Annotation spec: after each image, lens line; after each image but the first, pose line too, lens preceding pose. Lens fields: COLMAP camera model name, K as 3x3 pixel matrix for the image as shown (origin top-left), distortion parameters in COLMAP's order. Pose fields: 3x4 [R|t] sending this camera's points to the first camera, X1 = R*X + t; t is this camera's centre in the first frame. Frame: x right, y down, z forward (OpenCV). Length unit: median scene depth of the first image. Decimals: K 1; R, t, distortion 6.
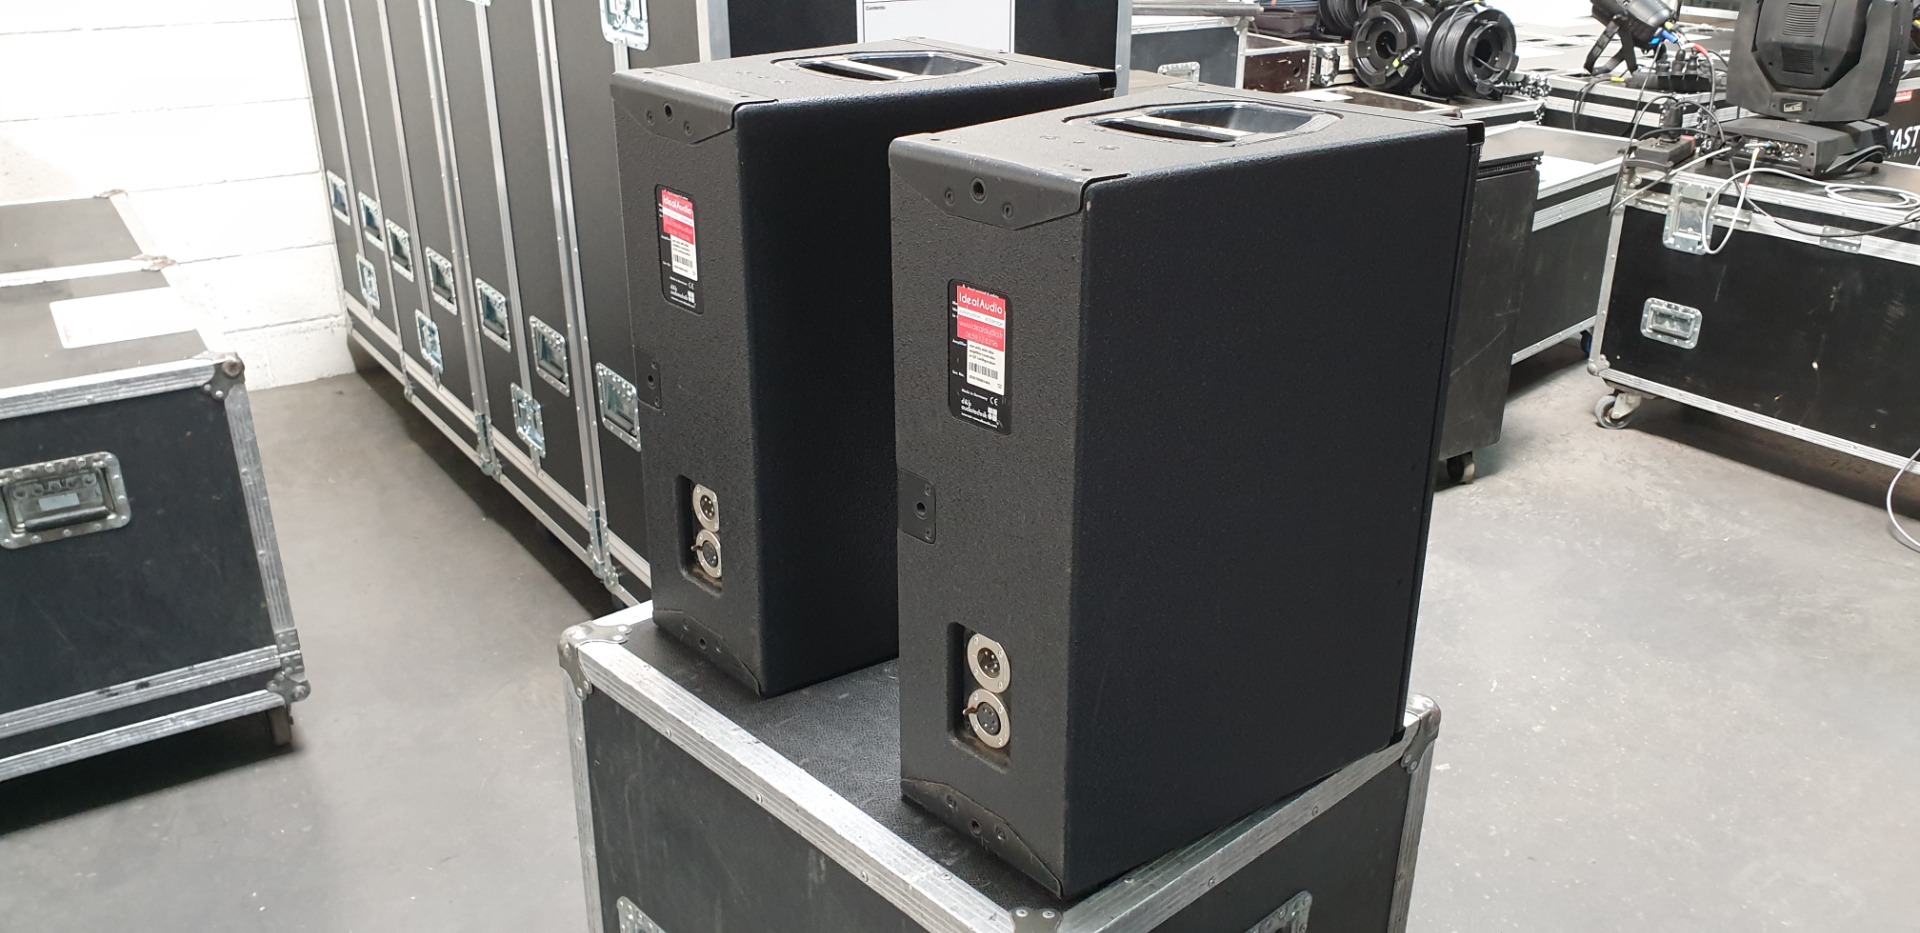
lens RADIAL K [[1508.5, 0, 967.0], [0, 1508.5, 466.5], [0, 0, 1]] dist [0.012654, 0.005569]
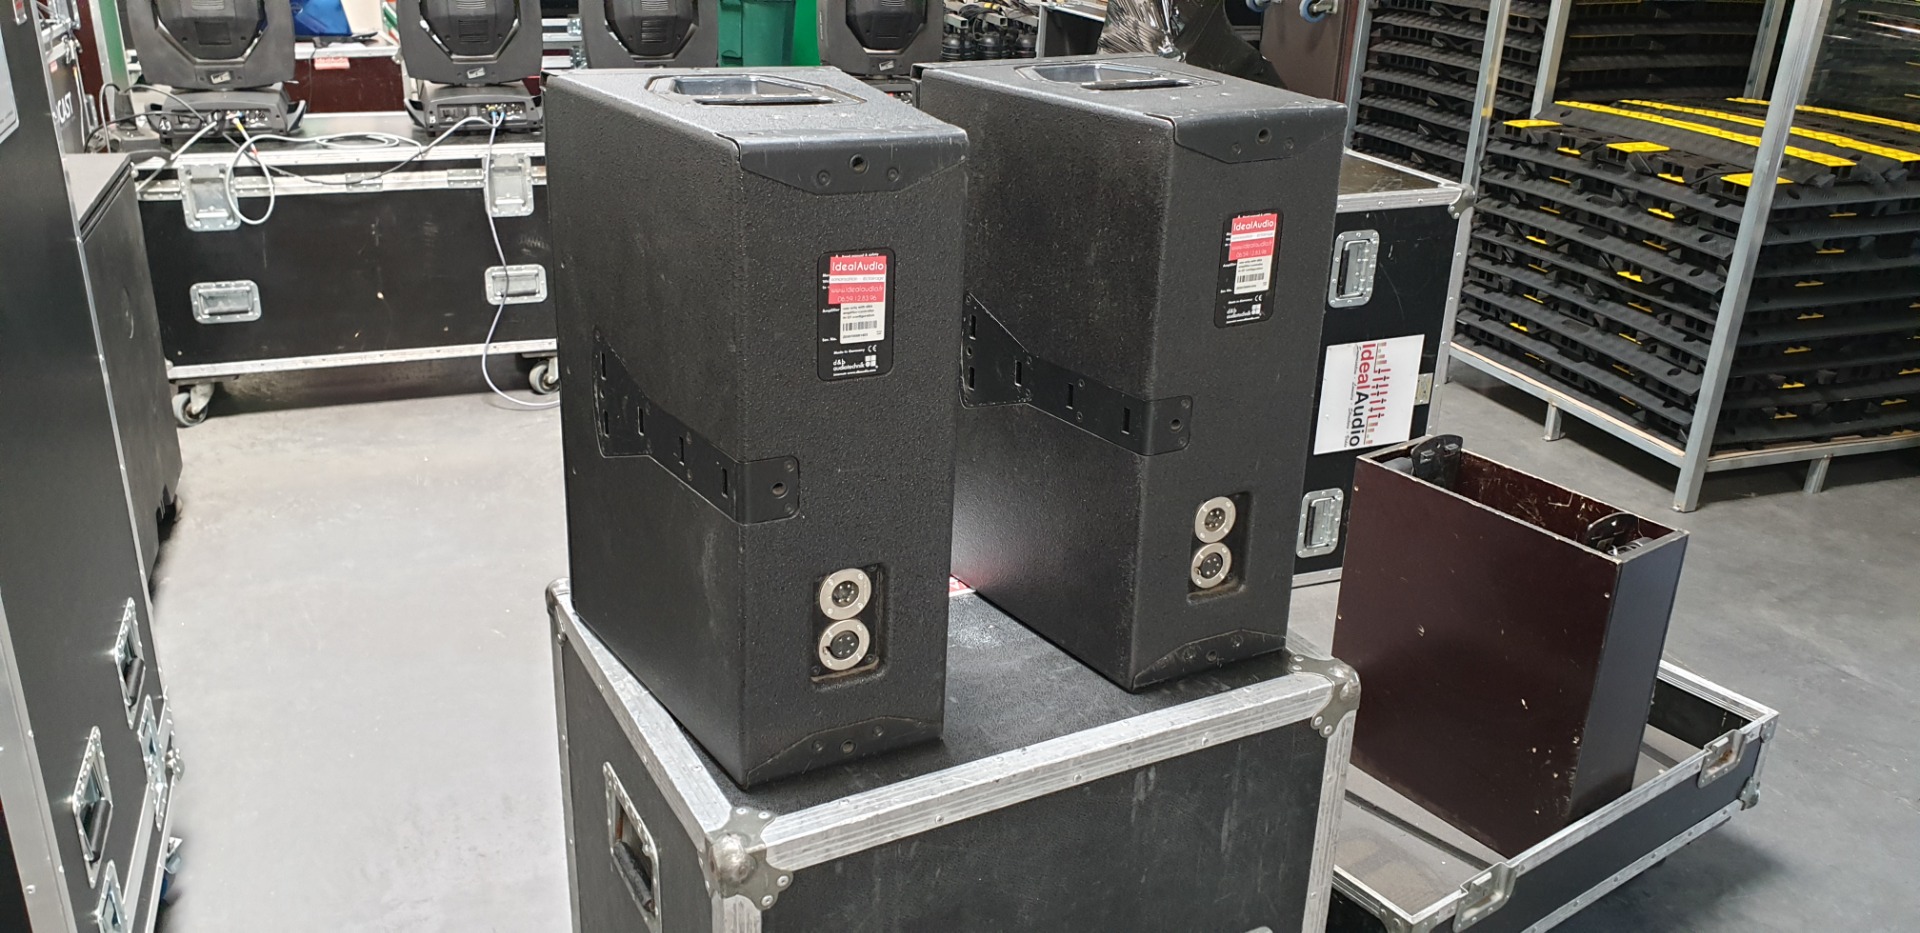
lens RADIAL K [[1508.5, 0, 964.5], [0, 1508.5, 467.7], [0, 0, 1]] dist [0.012654, 0.005569]
pose [[0.250730, -0.368763, 0.895069, -0.364368], [0.347714, 0.897207, 0.272241, -0.102175], [-0.903454, 0.242969, 0.353181, 0.233898]]
